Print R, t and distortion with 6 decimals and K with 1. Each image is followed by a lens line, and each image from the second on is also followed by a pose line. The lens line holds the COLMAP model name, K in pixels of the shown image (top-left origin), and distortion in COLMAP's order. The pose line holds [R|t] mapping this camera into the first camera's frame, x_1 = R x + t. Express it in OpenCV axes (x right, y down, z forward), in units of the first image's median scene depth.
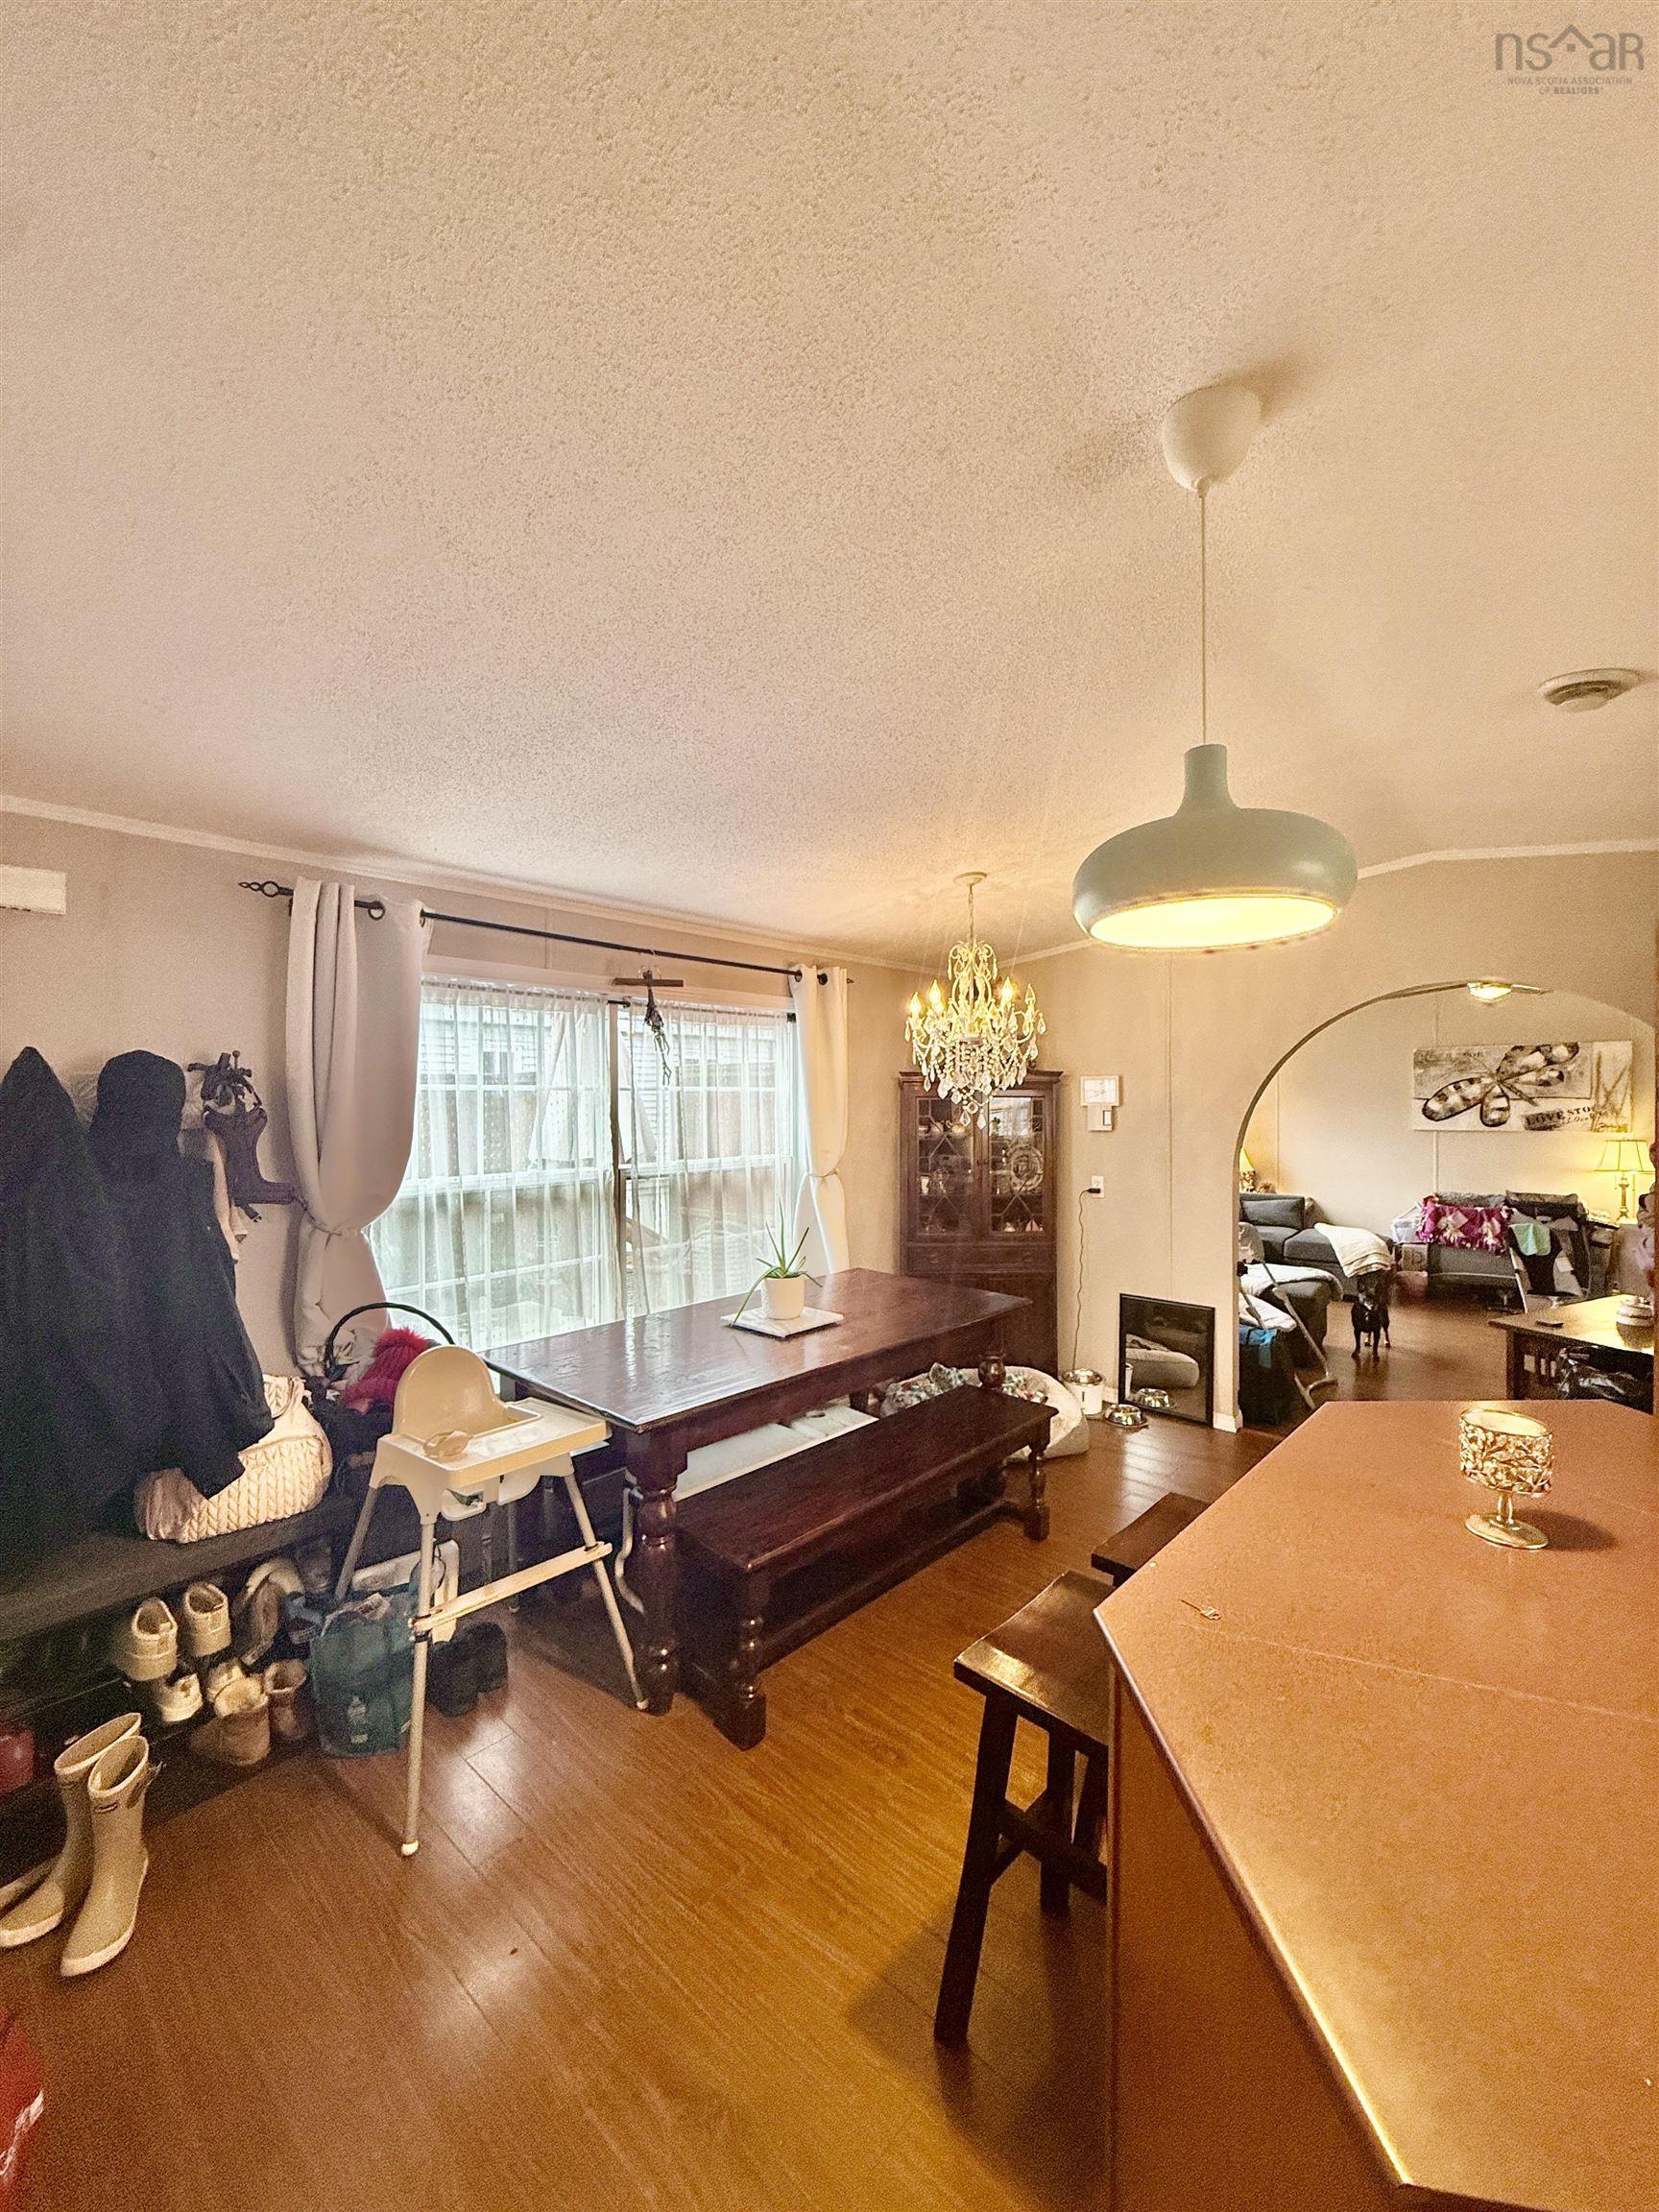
lens RADIAL K [[885.7, 0, 840.0], [0, 885.7, 1098.5], [0, 0, 1]] dist [-0.001018, -0.000133]
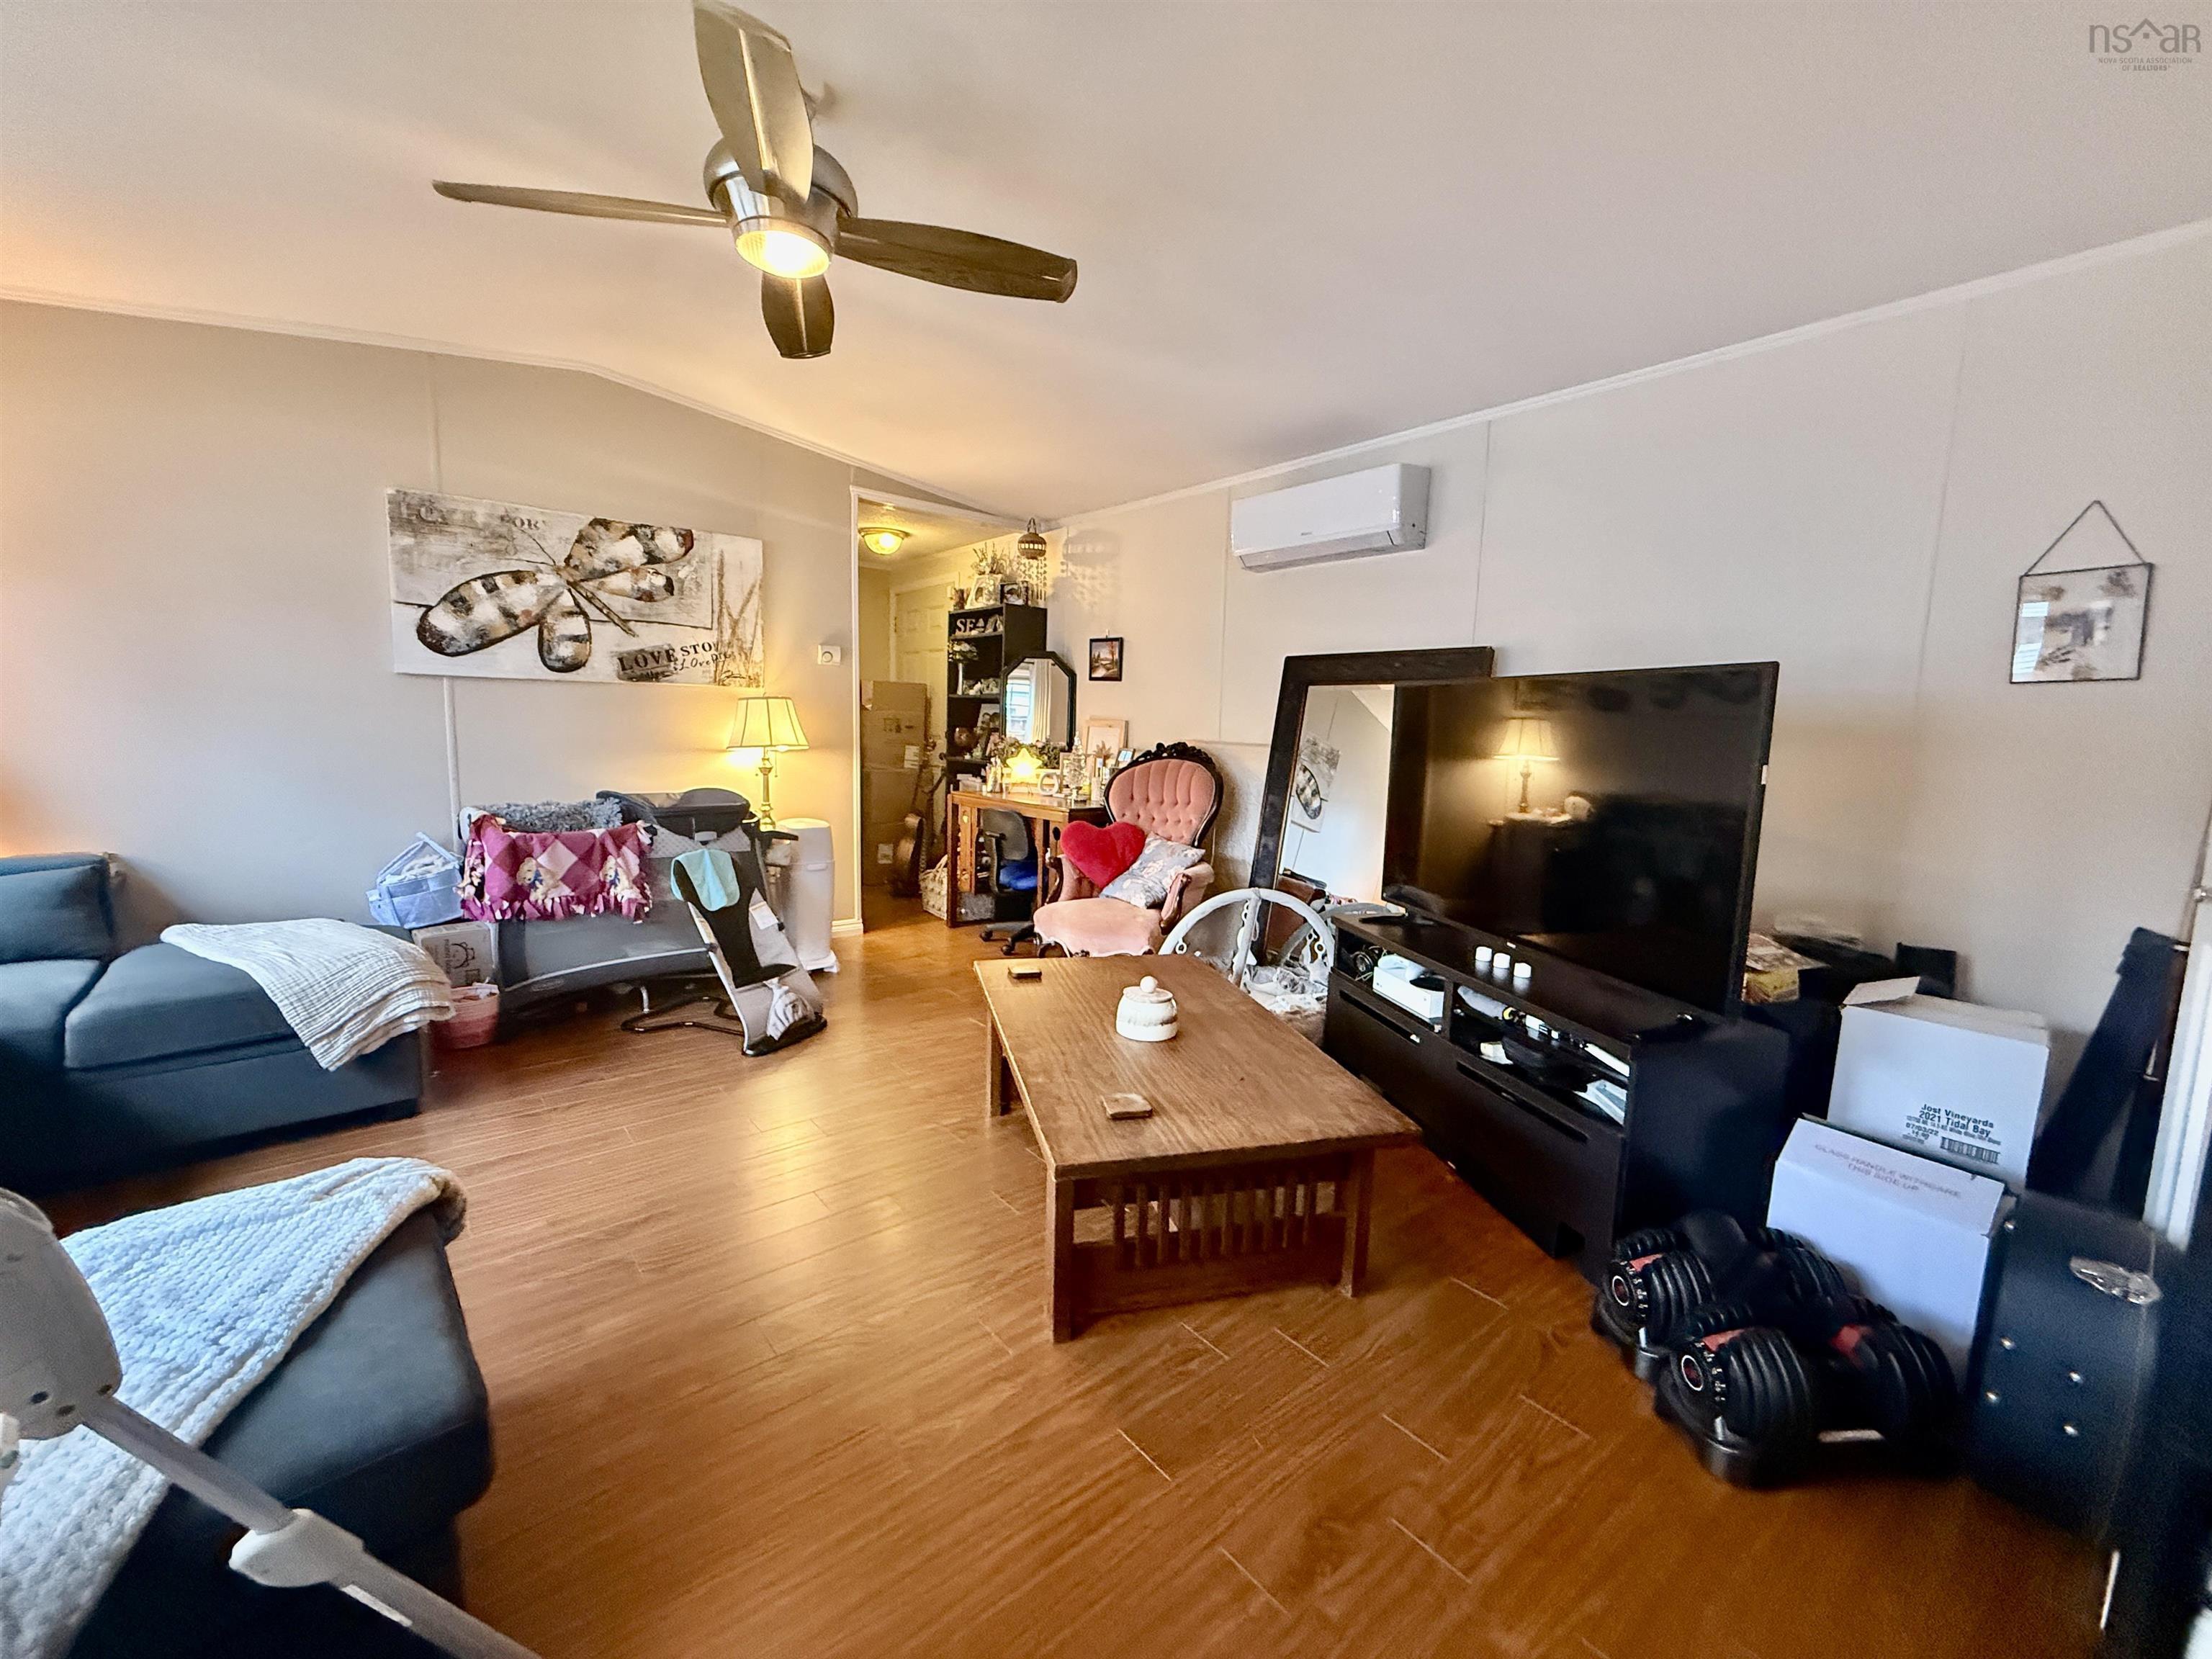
lens RADIAL K [[885.7, 0, 1109.9], [0, 885.7, 827.1], [0, 0, 1]] dist [-0.001018, -0.000133]
pose [[0.166925, -0.110924, 0.979710, 0.310619], [-0.025141, 0.992849, 0.116696, 0.061558], [-0.985649, -0.044111, 0.162942, 0.680467]]
